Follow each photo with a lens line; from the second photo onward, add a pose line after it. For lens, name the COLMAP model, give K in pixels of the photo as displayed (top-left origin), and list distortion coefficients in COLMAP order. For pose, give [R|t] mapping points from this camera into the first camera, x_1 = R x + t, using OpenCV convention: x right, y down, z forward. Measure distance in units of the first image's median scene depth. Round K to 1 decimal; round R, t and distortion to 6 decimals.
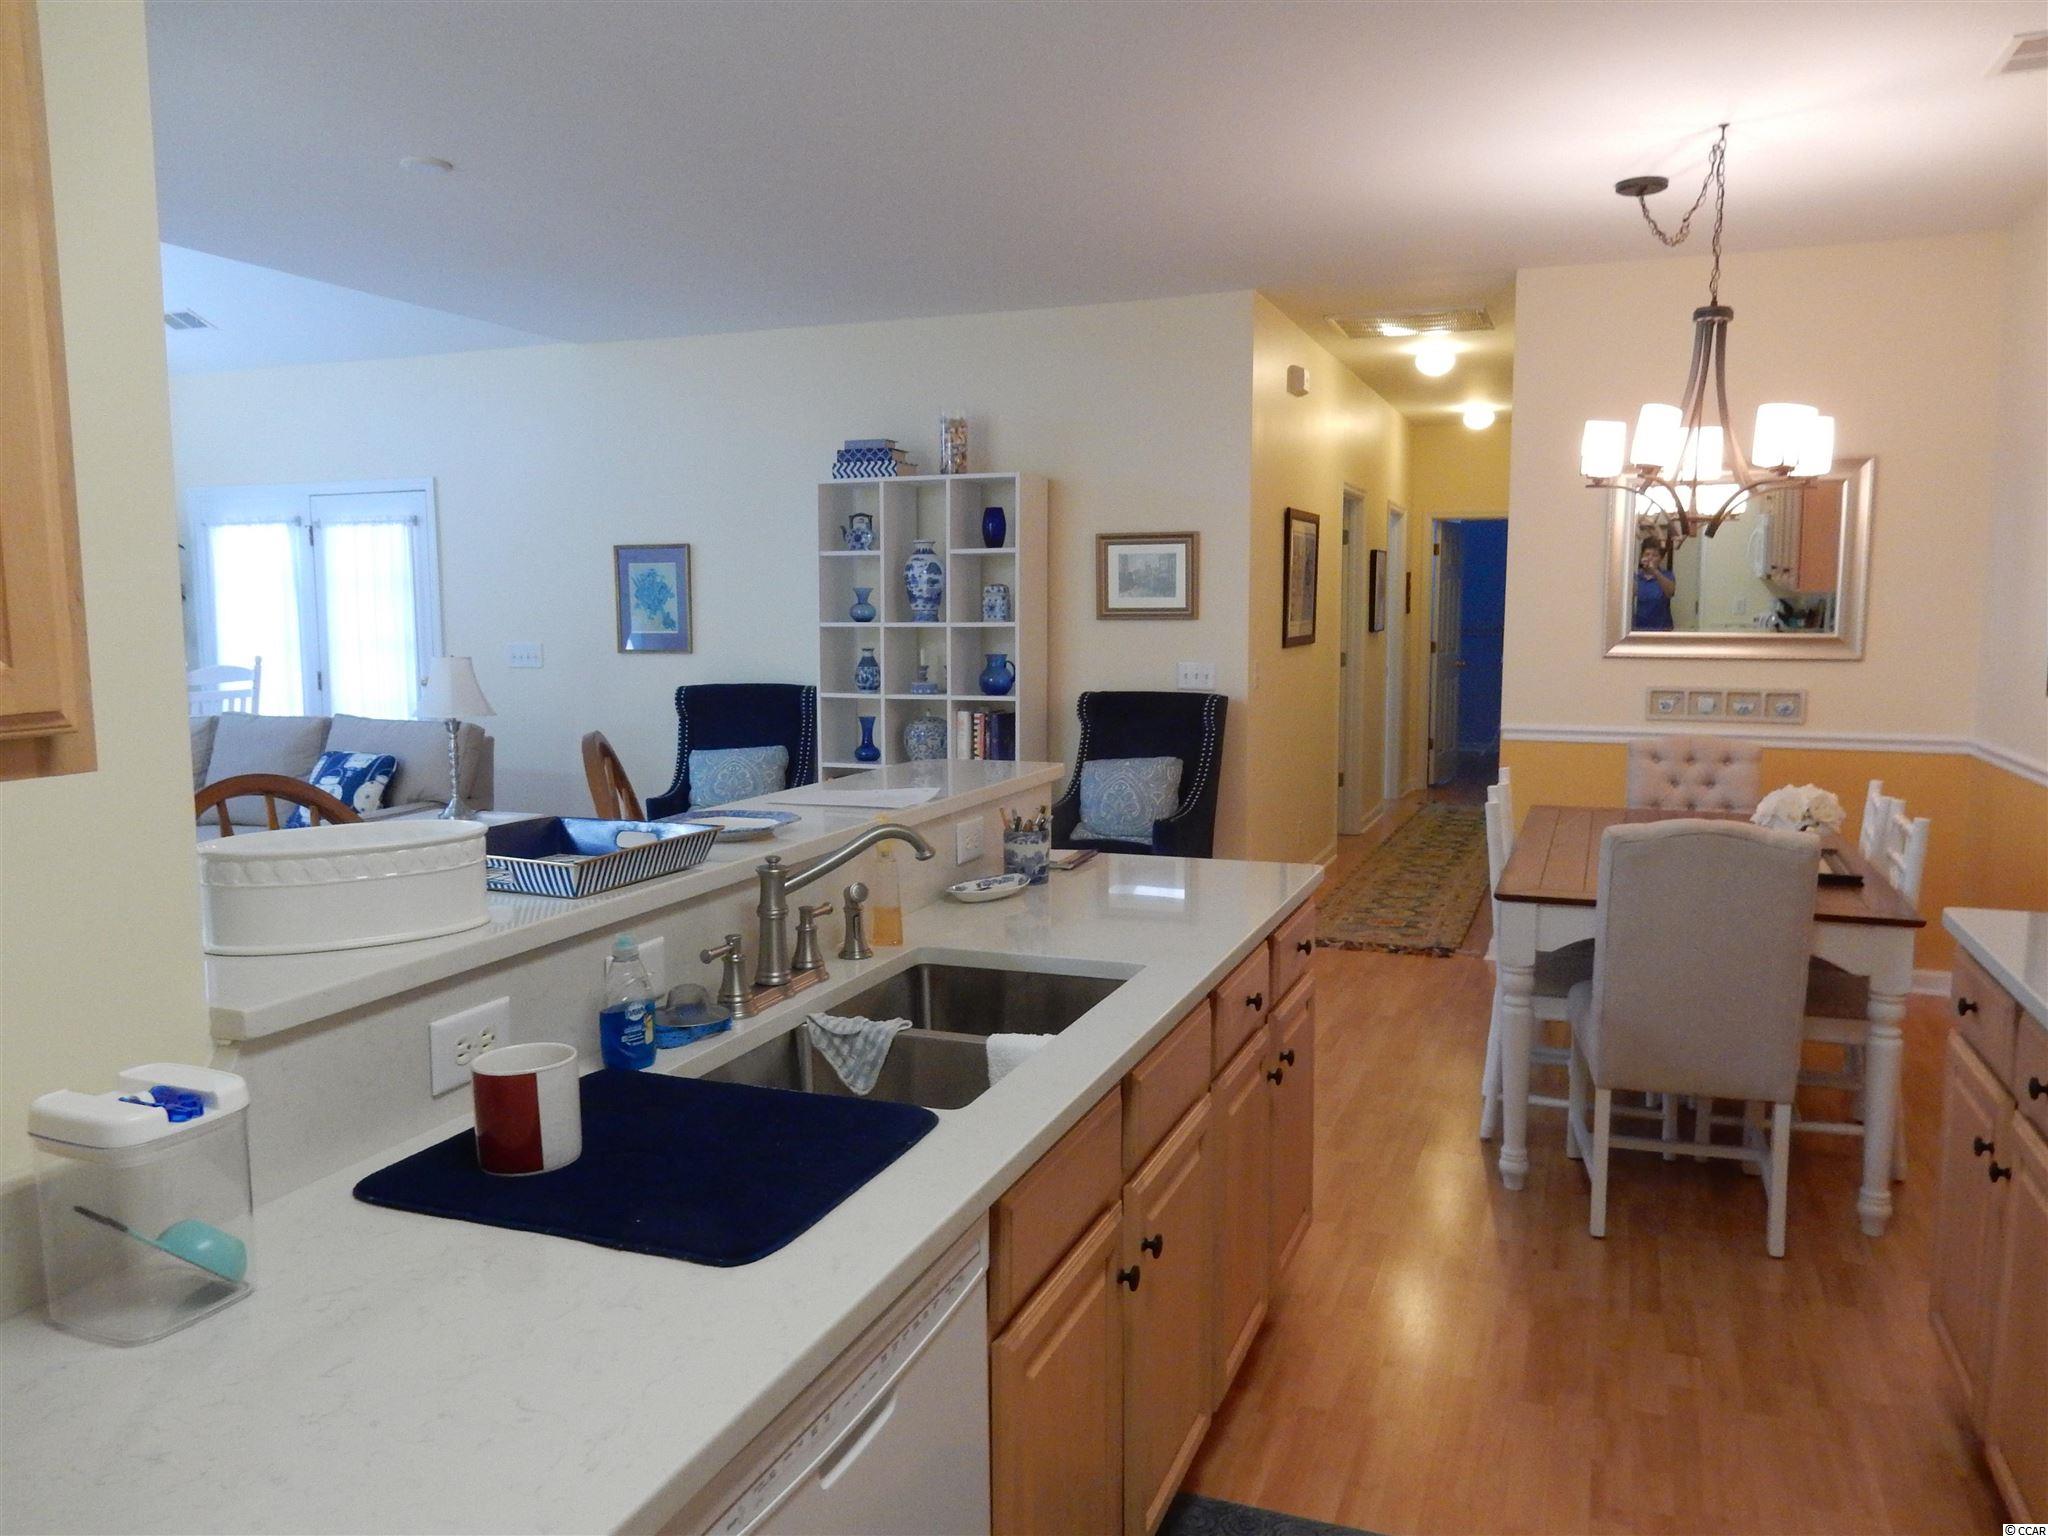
lens RADIAL K [[1488.2, 0, 1027.1], [0, 1488.2, 757.7], [0, 0, 1]] dist [-0.005754, -0.001299]
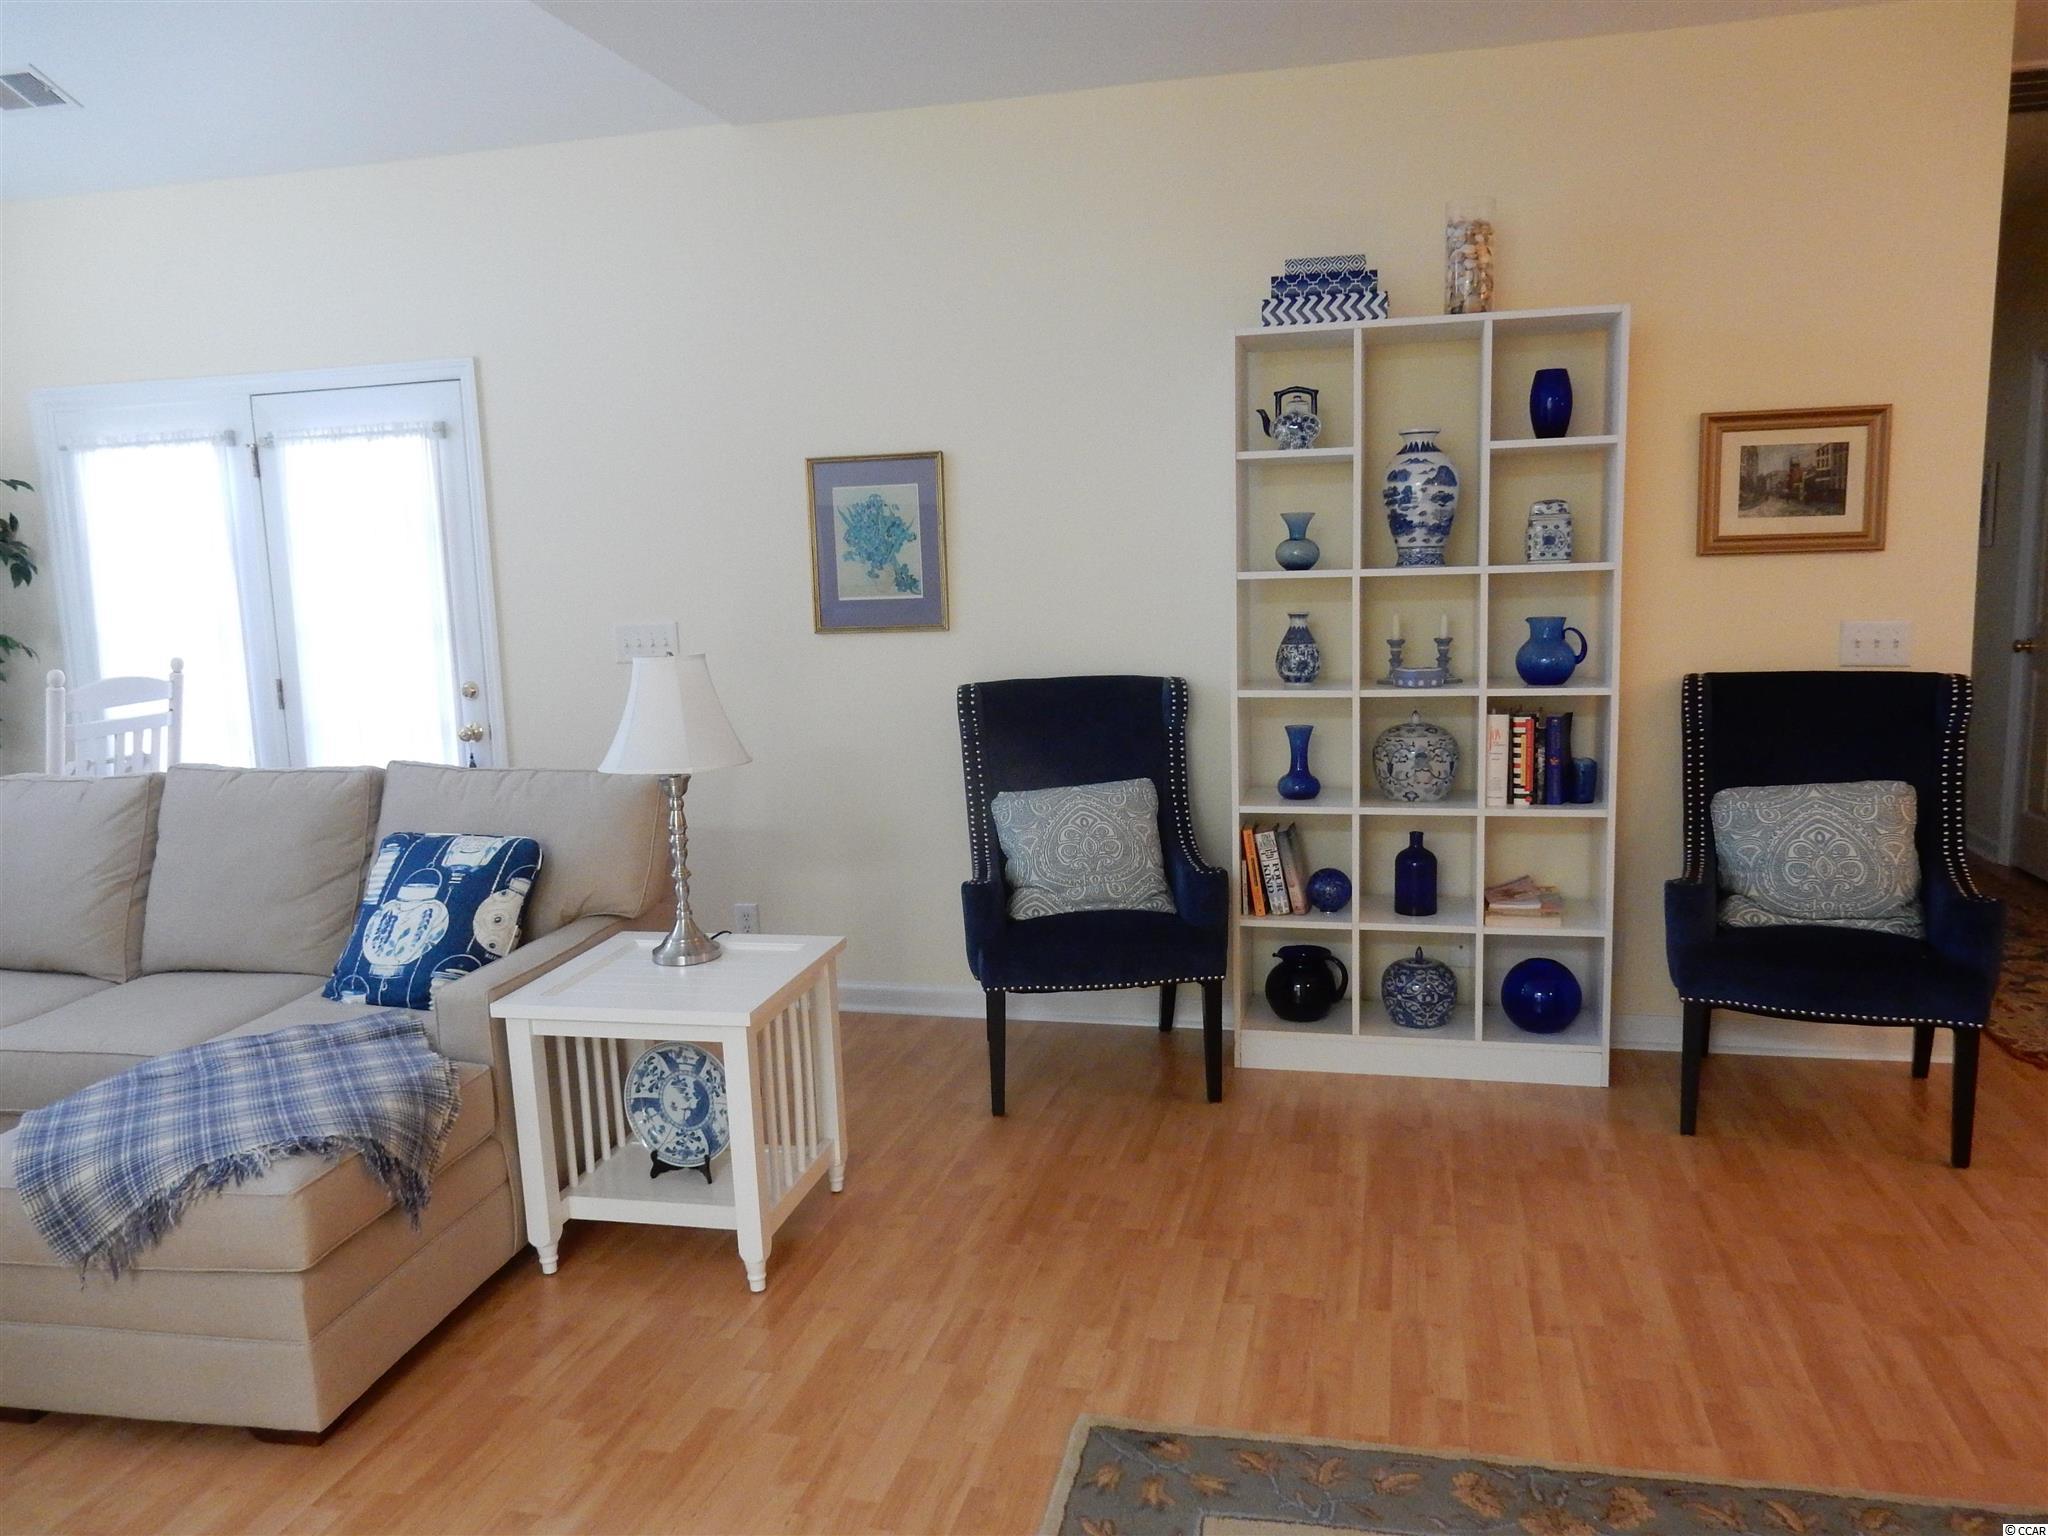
lens RADIAL K [[1497.5, 0, 1024.0], [0, 1497.5, 768.0], [0, 0, 1]] dist [-0.032095, 0.027000]
pose [[0.991546, -0.044844, 0.121762, -0.302323], [0.040423, 0.998439, 0.038540, -0.039866], [-0.123301, -0.033292, 0.991811, 0.420394]]
